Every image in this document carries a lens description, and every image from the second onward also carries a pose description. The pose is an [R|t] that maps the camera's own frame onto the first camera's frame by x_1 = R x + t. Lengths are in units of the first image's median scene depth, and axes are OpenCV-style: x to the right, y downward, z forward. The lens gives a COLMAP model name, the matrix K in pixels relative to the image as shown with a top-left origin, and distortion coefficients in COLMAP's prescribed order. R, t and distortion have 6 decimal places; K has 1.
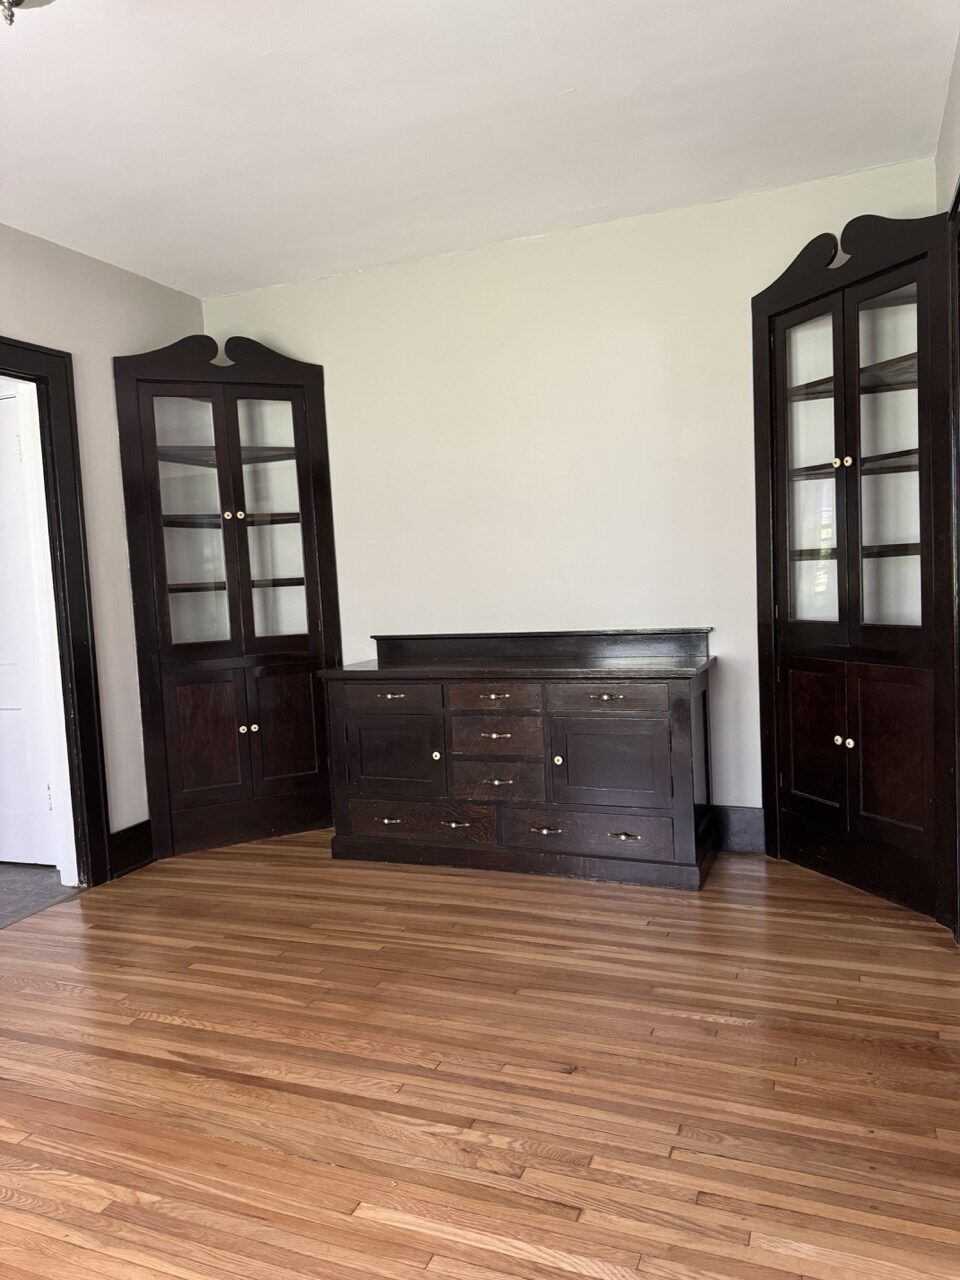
lens RADIAL K [[916.1, 0, 480.0], [0, 916.1, 640.0], [0, 0, 1]] dist [0.003929, -0.010501]
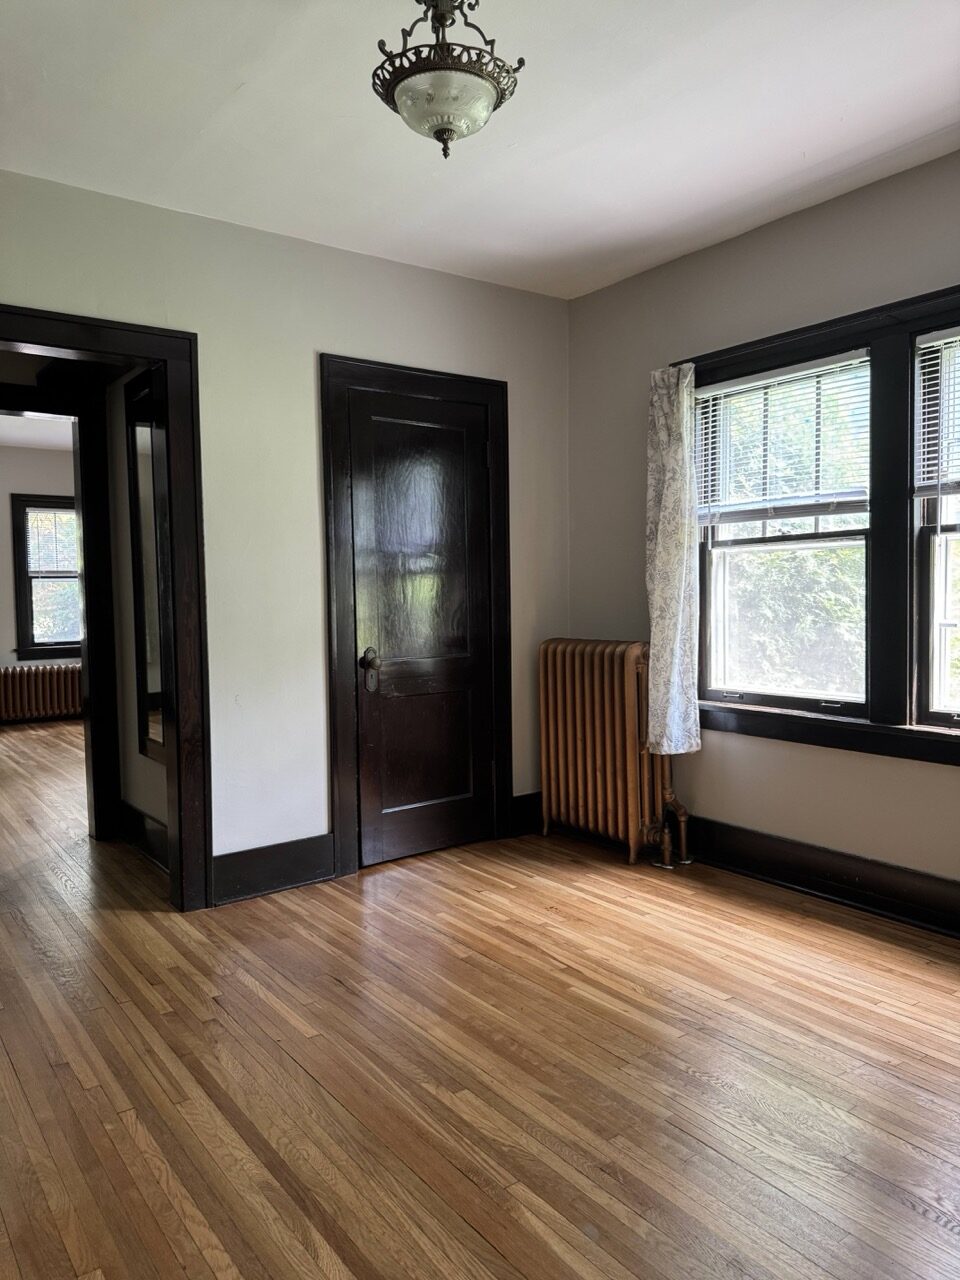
lens RADIAL K [[916.1, 0, 480.0], [0, 916.1, 640.0], [0, 0, 1]] dist [0.003929, -0.010501]
pose [[-0.848029, 0.031952, 0.528985, -1.018756], [0.093783, 0.991475, 0.090458, -0.082312], [-0.521585, 0.126321, -0.843796, 1.802541]]
